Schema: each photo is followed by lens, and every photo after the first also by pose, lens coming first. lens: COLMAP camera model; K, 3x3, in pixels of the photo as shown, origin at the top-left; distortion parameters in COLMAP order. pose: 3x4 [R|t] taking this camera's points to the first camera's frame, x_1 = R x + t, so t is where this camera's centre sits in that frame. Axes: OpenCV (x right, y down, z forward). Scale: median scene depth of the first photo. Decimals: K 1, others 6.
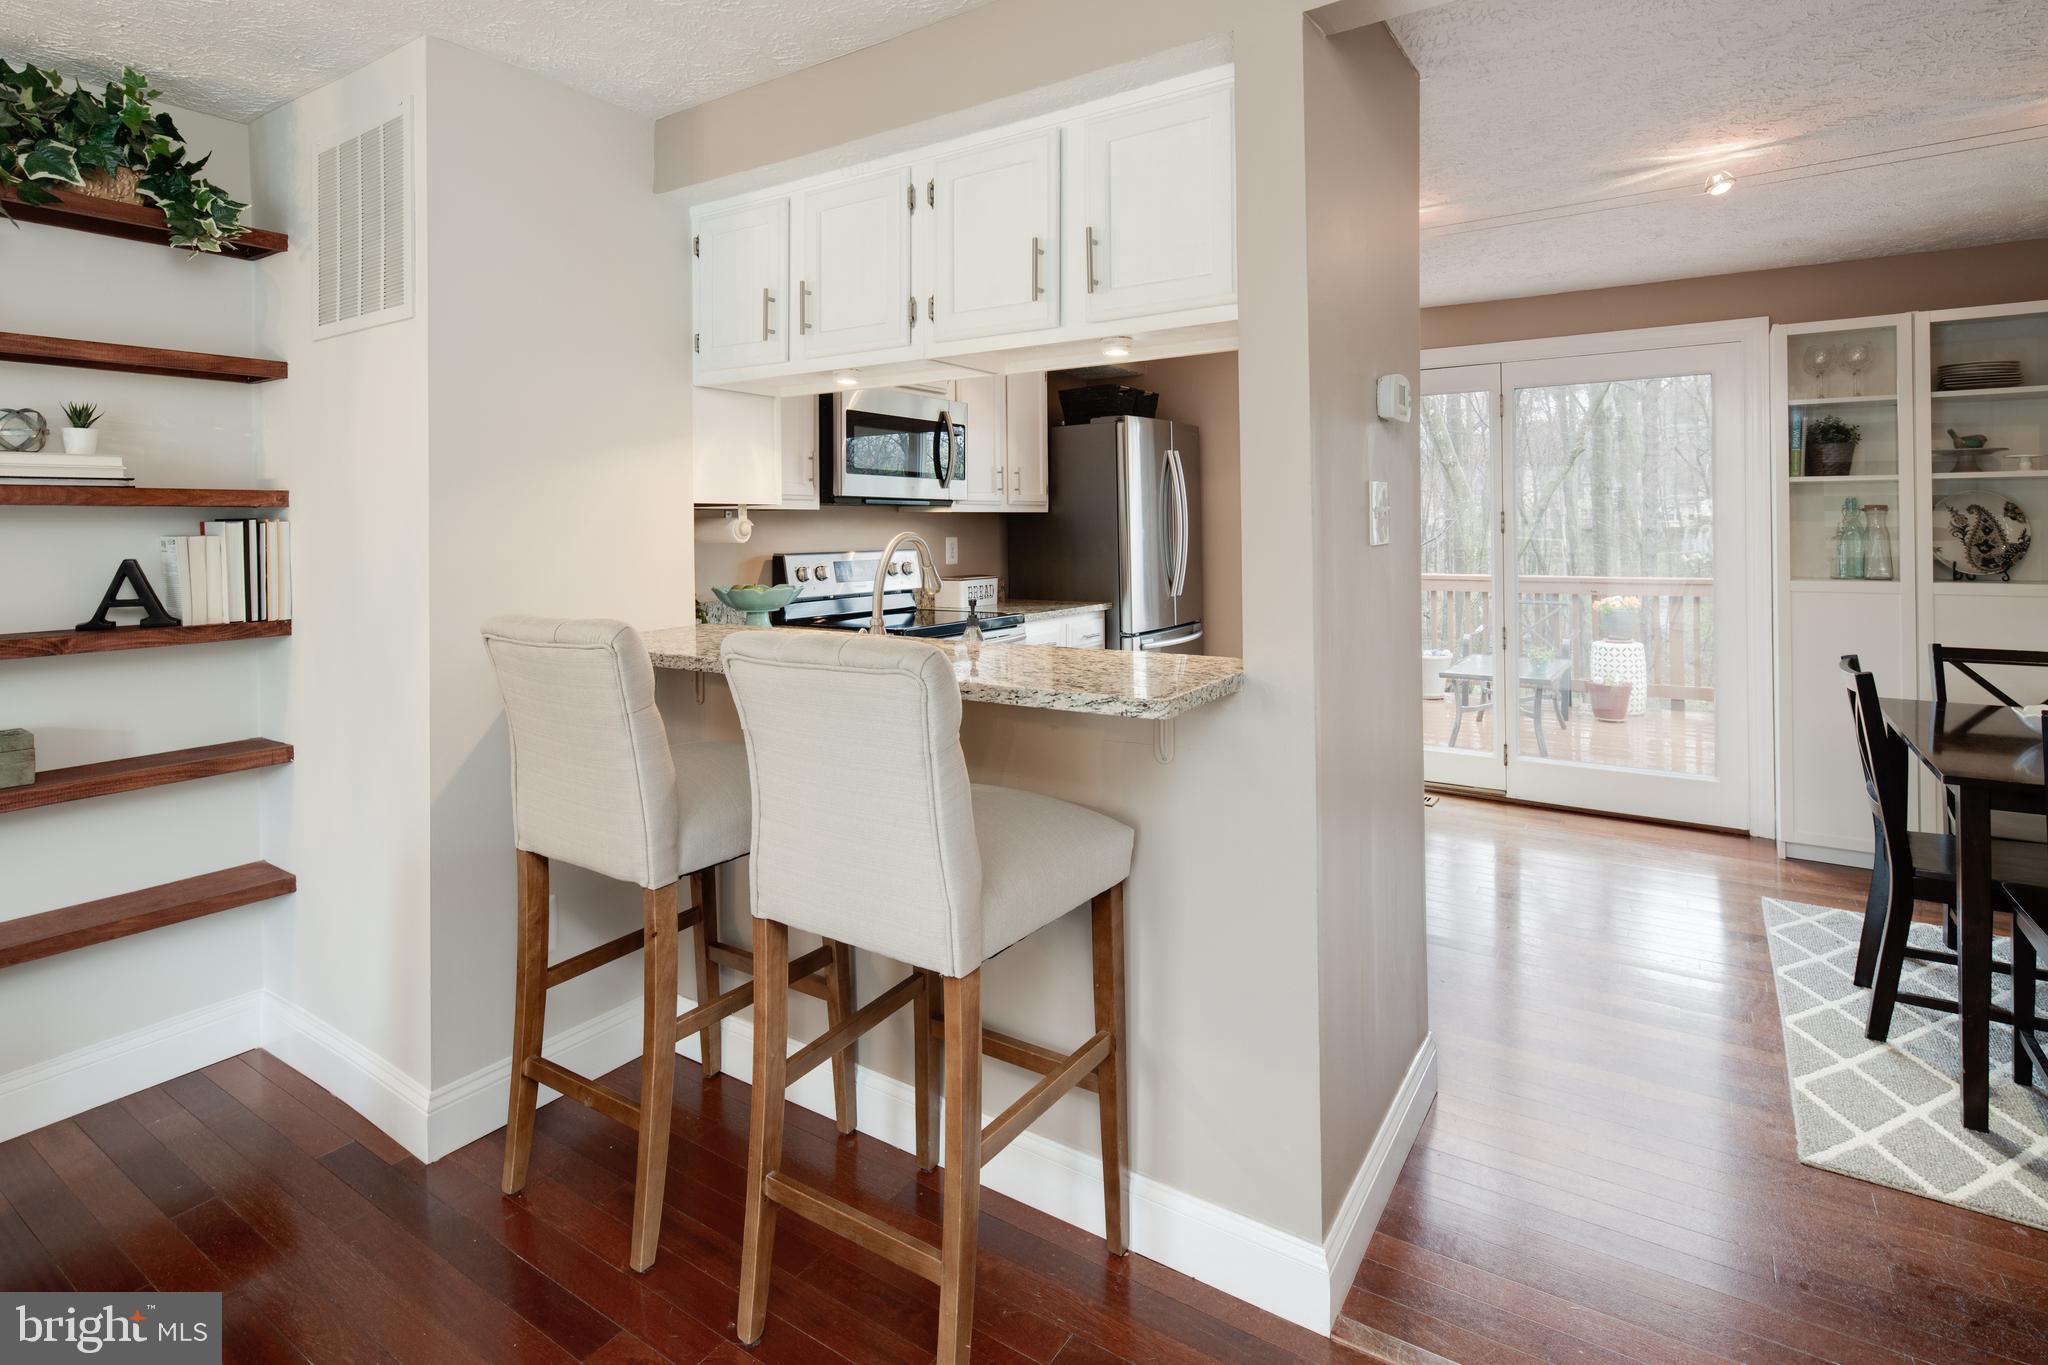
lens RADIAL K [[1005.0, 0, 1008.7], [0, 1005.0, 525.5], [0, 0, 1]] dist [0.010361, -0.005947]
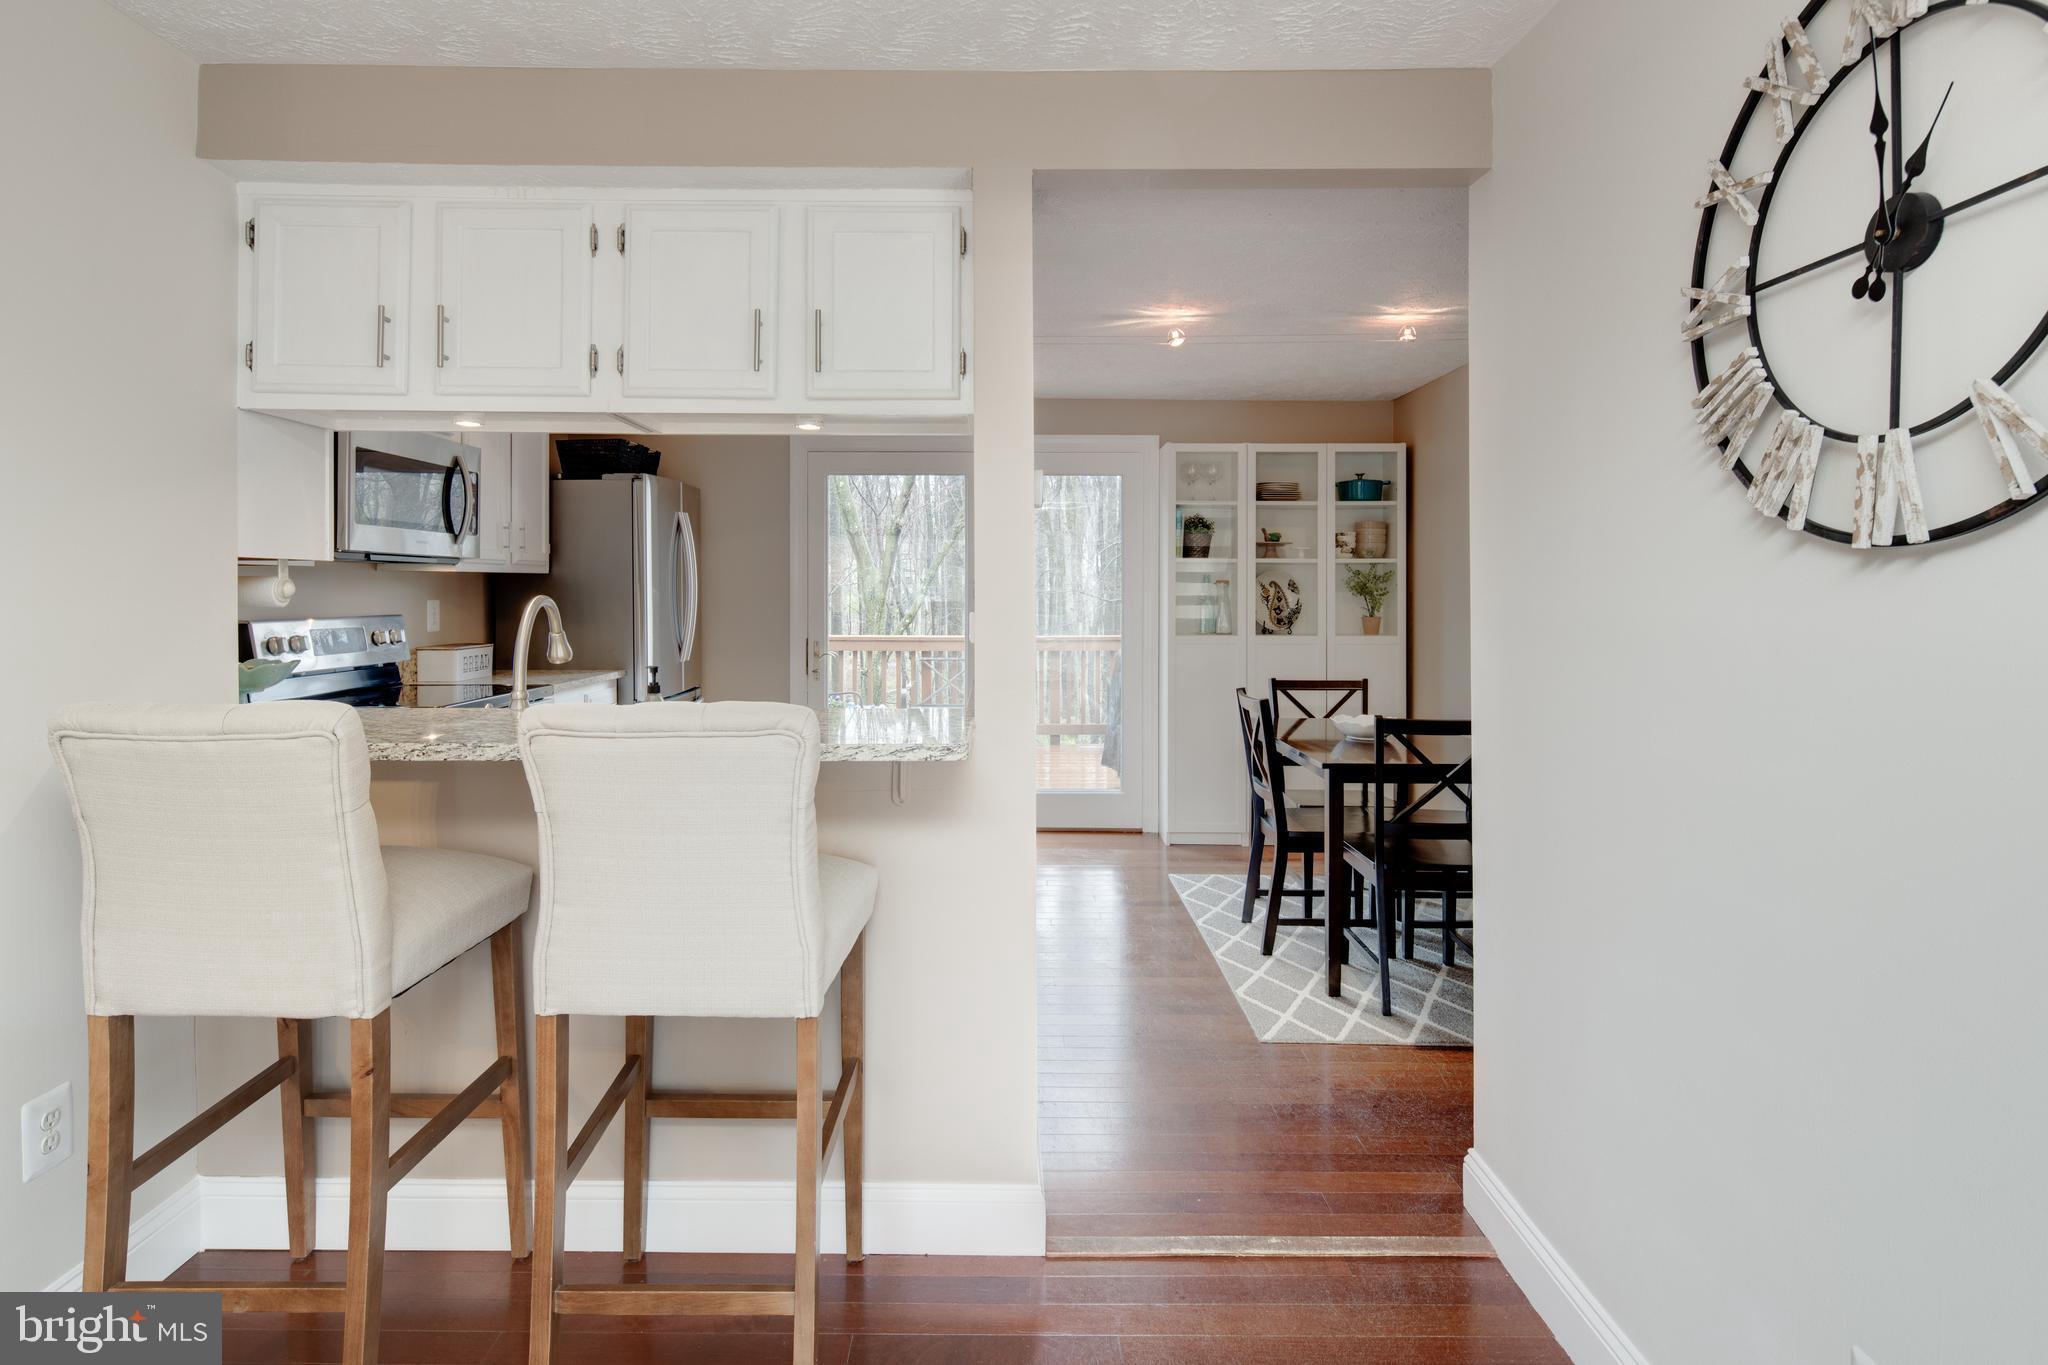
lens RADIAL K [[1031.7, 0, 985.1], [0, 1031.7, 589.7], [0, 0, 1]] dist [0.000752, -0.000208]
pose [[0.836364, 0.010523, 0.548073, -0.198815], [-0.010910, 0.999937, -0.002551, -0.000421], [-0.548065, -0.003846, 0.836427, -0.002659]]
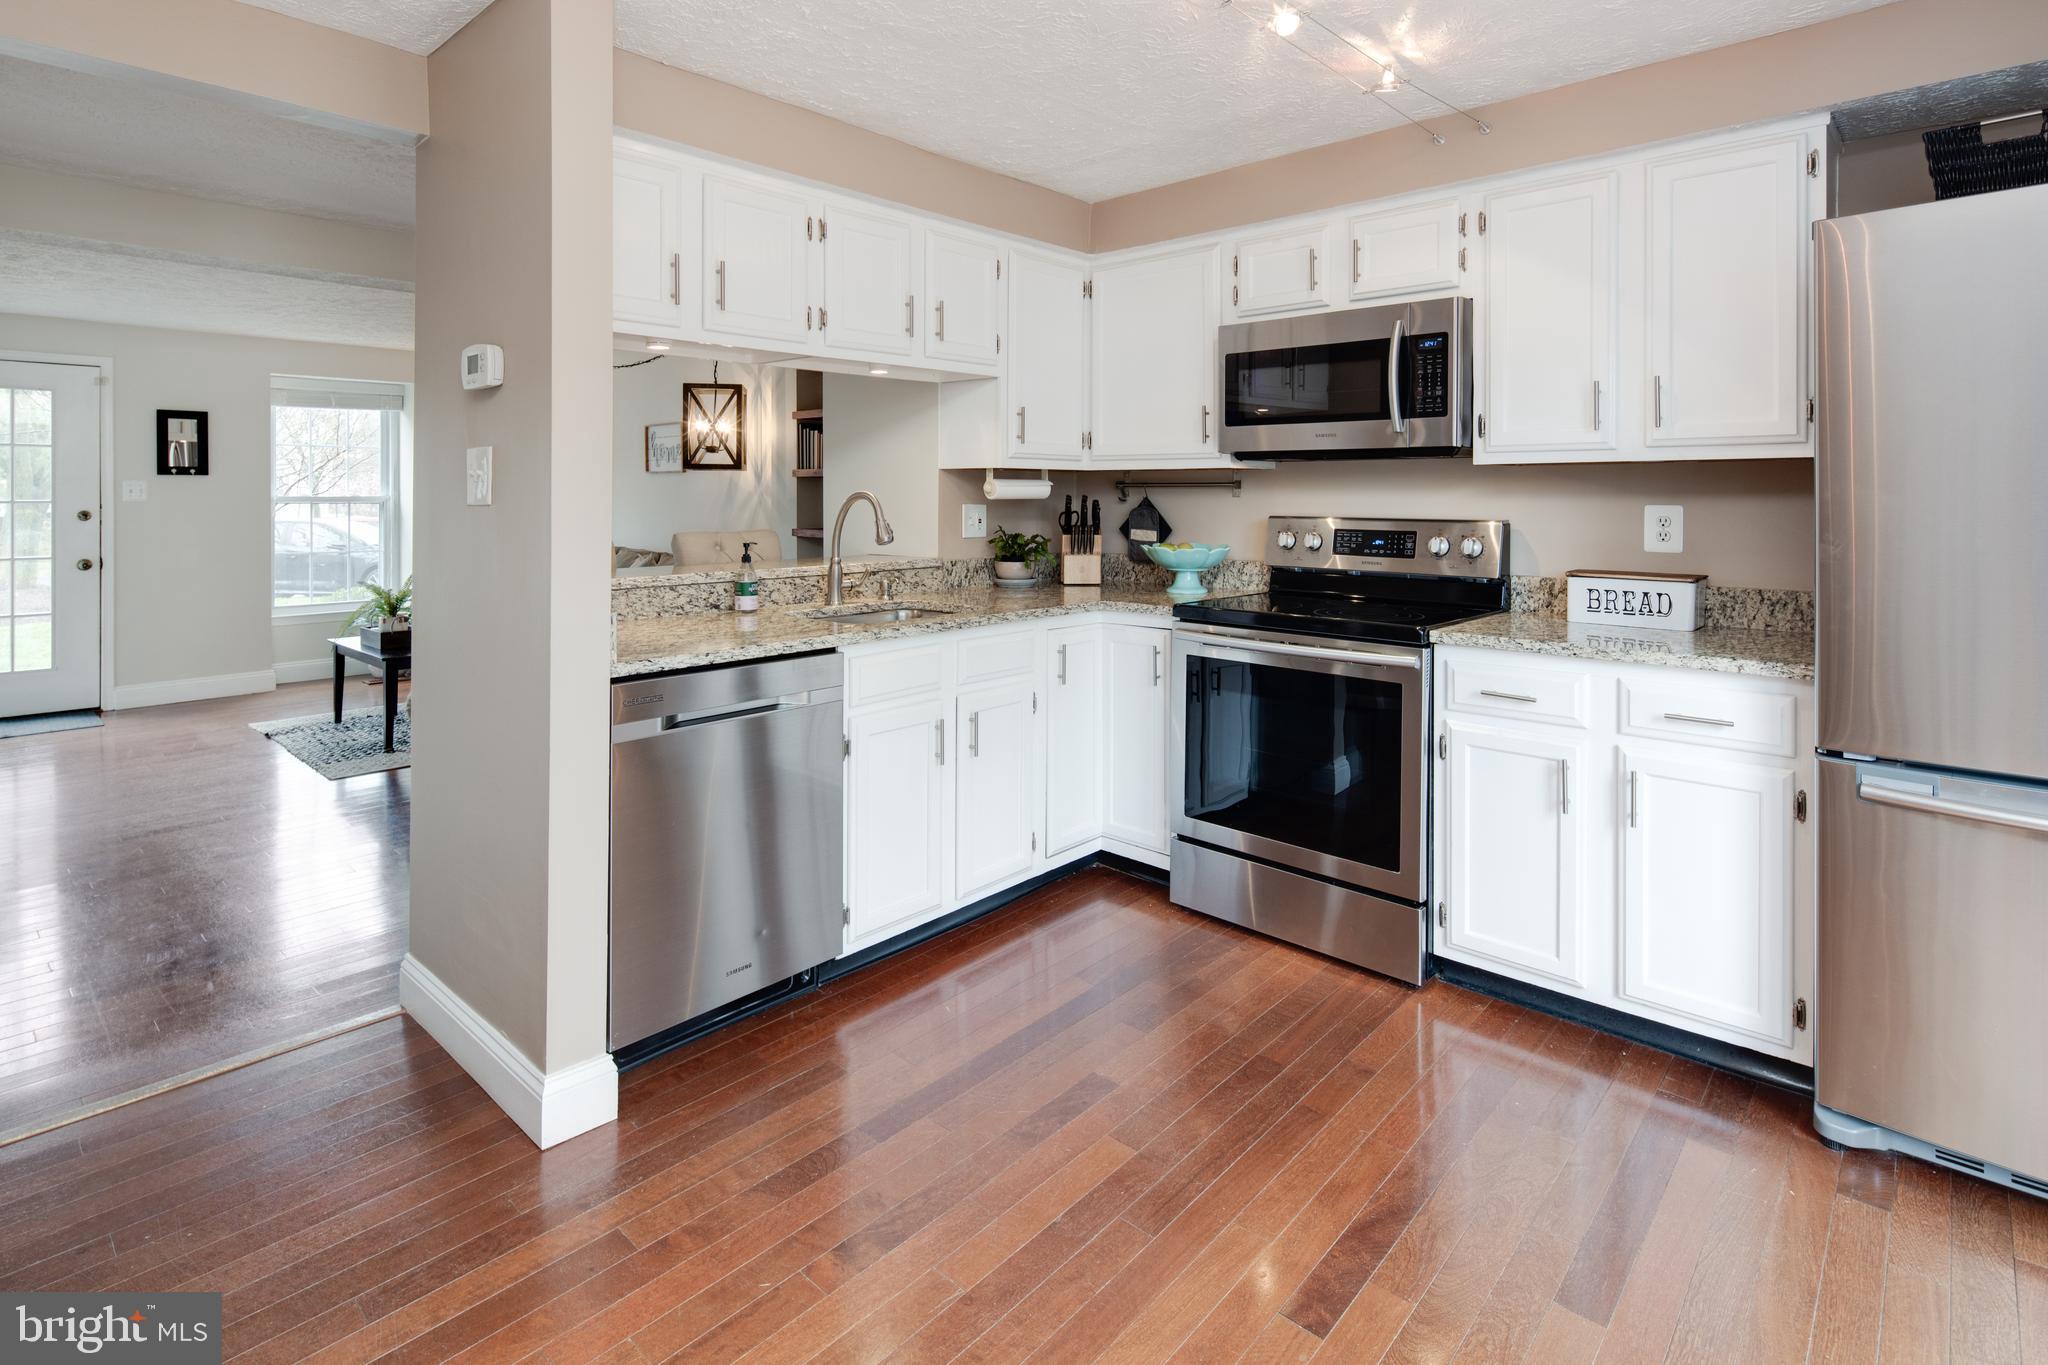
lens RADIAL K [[1030.1, 0, 1015.9], [0, 1030.1, 502.5], [0, 0, 1]] dist [0.004117, -0.001205]
pose [[-0.148050, 0.019524, -0.988787, 0.785499], [0.000568, 0.999807, 0.019656, -0.002103], [0.988980, 0.002348, -0.148033, 0.980718]]
